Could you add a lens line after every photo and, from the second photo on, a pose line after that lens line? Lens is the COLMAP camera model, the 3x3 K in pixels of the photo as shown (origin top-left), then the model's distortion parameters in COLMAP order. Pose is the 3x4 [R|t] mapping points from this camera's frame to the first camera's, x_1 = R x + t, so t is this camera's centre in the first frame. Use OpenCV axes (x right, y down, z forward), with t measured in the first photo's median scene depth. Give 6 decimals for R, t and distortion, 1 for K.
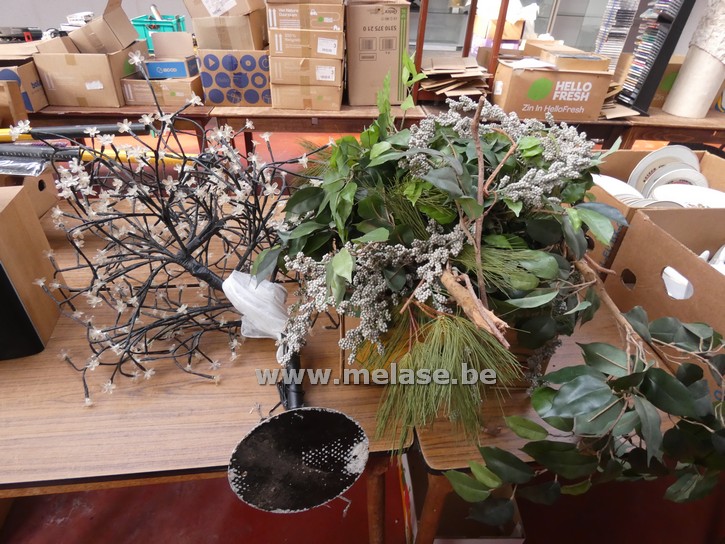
lens RADIAL K [[422.7, 0, 361.4], [0, 422.7, 274.5], [0, 0, 1]] dist [-0.016671, 0.000851]
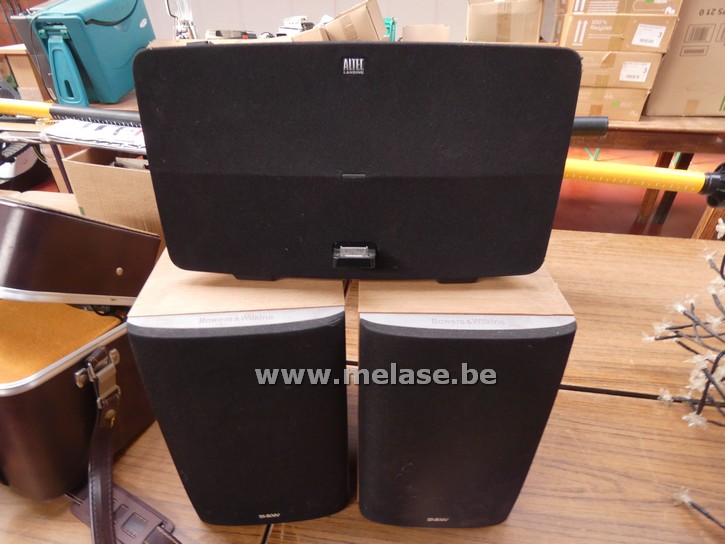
lens RADIAL K [[422.7, 0, 362.9], [0, 422.7, 270.2], [0, 0, 1]] dist [-0.016671, 0.000851]
pose [[0.971924, 0.091692, -0.216696, -0.375275], [-0.101255, 0.994299, -0.033423, -0.049508], [0.212396, 0.054426, 0.975667, 0.186953]]
